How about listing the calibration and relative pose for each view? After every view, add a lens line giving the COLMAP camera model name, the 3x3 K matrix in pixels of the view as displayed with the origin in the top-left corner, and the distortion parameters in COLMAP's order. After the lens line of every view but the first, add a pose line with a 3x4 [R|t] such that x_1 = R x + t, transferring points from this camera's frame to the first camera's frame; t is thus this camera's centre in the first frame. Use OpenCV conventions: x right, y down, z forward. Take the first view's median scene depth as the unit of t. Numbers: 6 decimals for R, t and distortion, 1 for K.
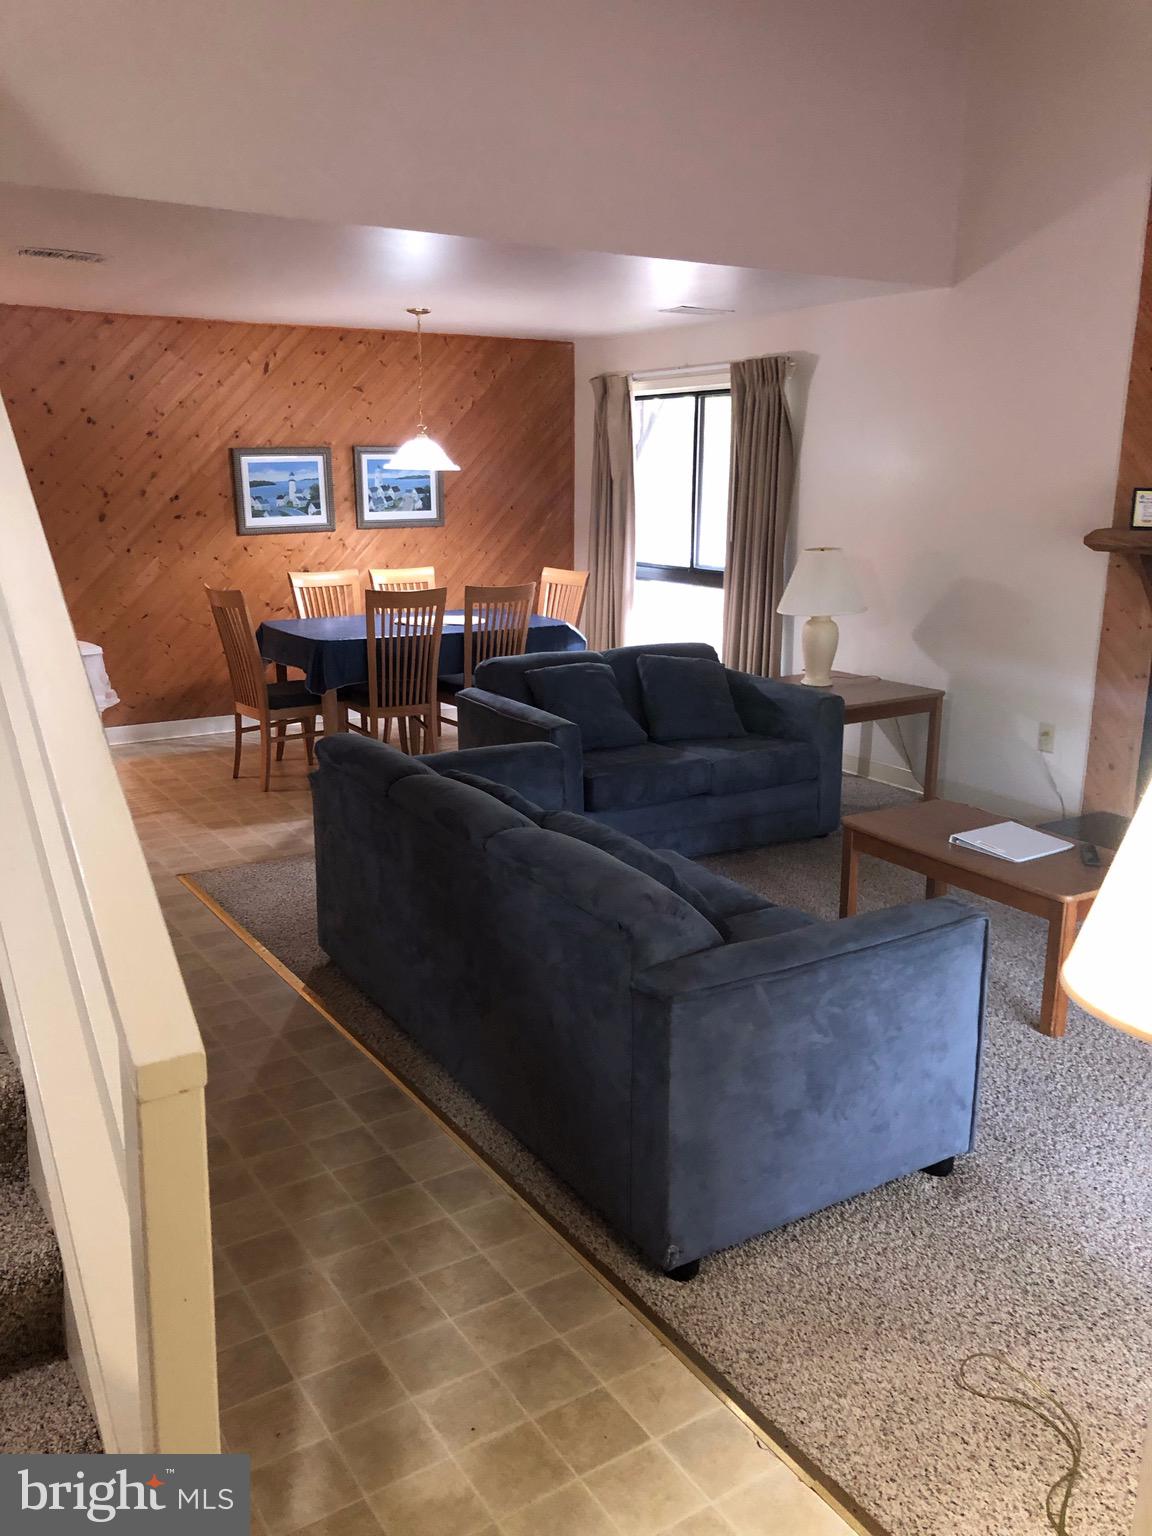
lens RADIAL K [[1259.8, 0, 576.0], [0, 1259.8, 768.0], [0, 0, 1]] dist [0.056381, 0.000180]
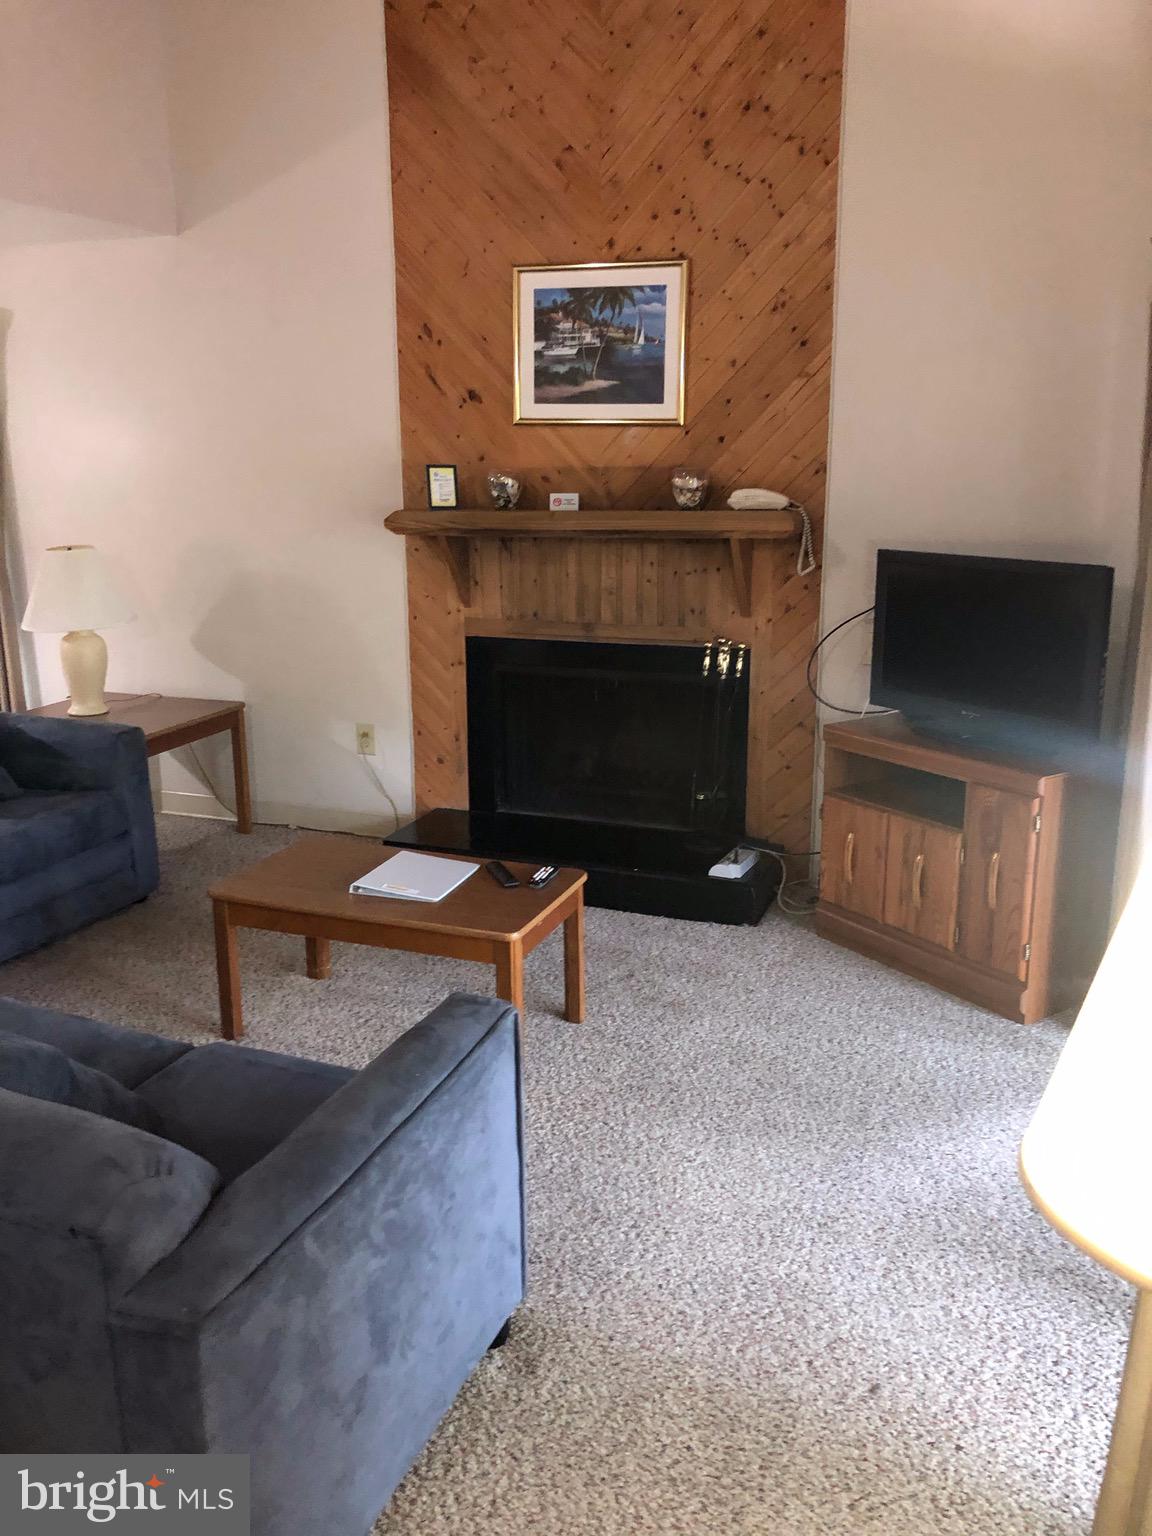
lens RADIAL K [[1276.1, 0, 575.8], [0, 1276.1, 750.0], [0, 0, 1]] dist [0.016259, 0.006322]
pose [[0.806510, -0.154477, 0.570682, -0.060906], [0.156644, 0.986598, 0.045686, -0.062101], [-0.570091, 0.052548, 0.819899, 0.287667]]
